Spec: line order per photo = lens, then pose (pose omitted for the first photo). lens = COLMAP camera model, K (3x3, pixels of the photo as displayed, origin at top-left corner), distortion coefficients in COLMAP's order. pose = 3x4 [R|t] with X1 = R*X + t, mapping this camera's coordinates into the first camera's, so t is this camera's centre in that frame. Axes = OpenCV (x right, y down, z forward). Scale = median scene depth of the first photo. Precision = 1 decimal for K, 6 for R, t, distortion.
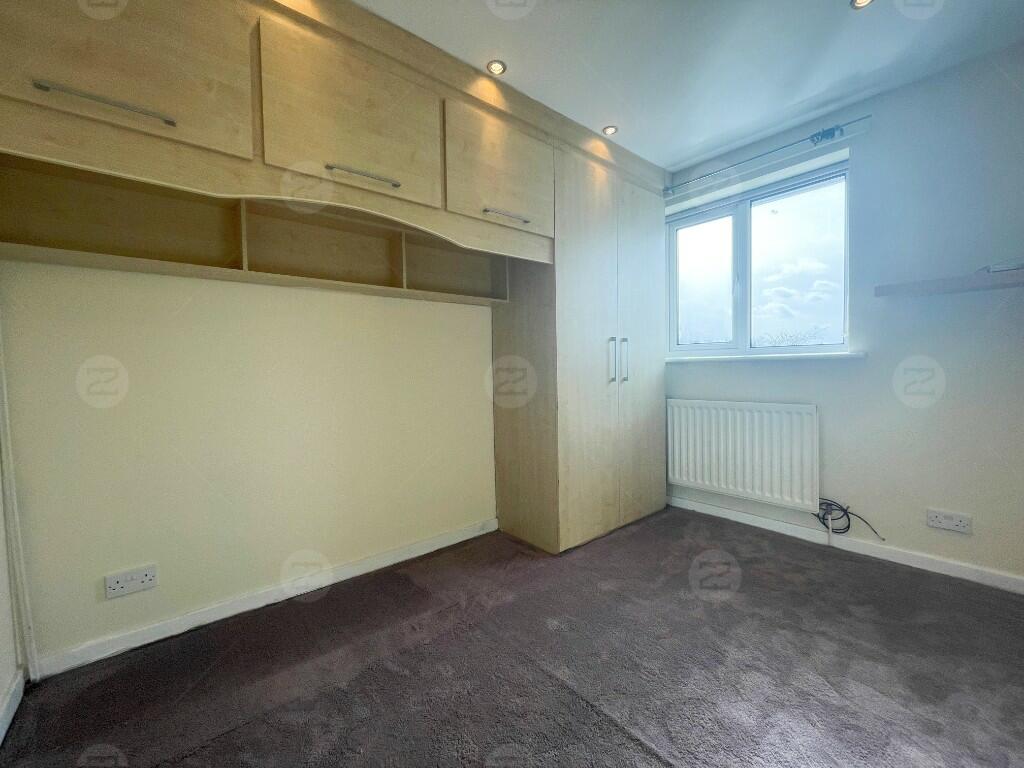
lens RADIAL K [[414.8, 0, 512.0], [0, 414.8, 384.0], [0, 0, 1]] dist [-0.001056, -0.000096]
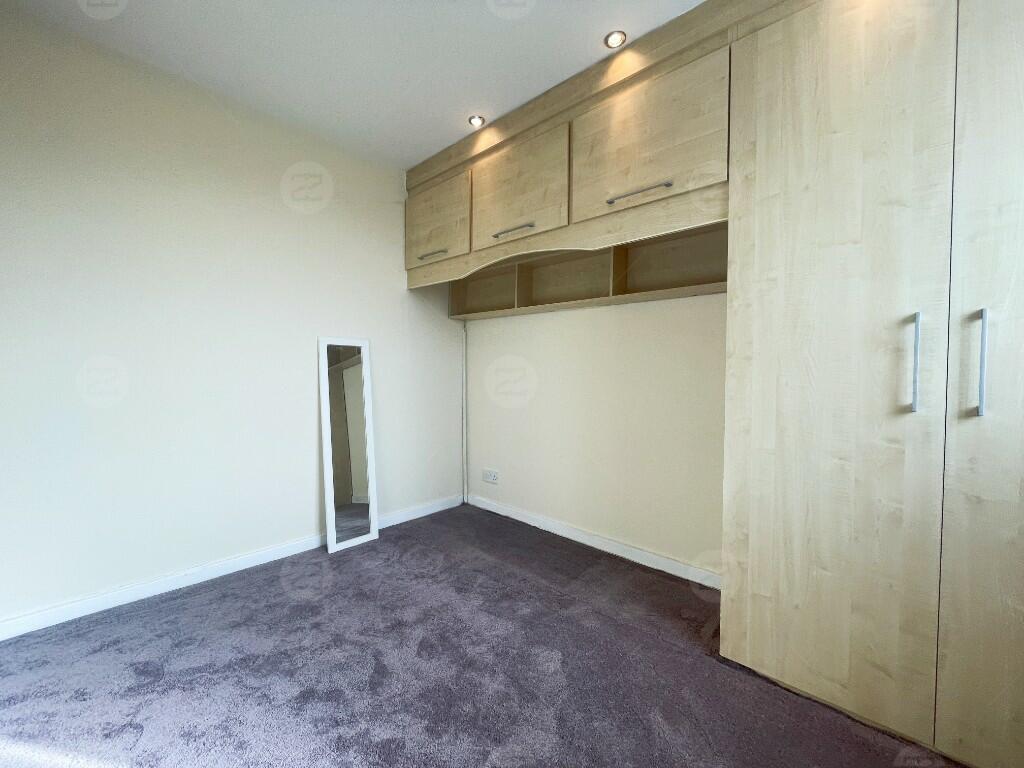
lens RADIAL K [[409.3, 0, 512.0], [0, 409.3, 384.0], [0, 0, 1]] dist [-0.000880, -0.000117]
pose [[0.139833, 0.049601, -0.988932, 0.914120], [-0.057013, 0.997491, 0.041969, -0.042872], [0.988532, 0.050513, 0.142310, 0.741490]]
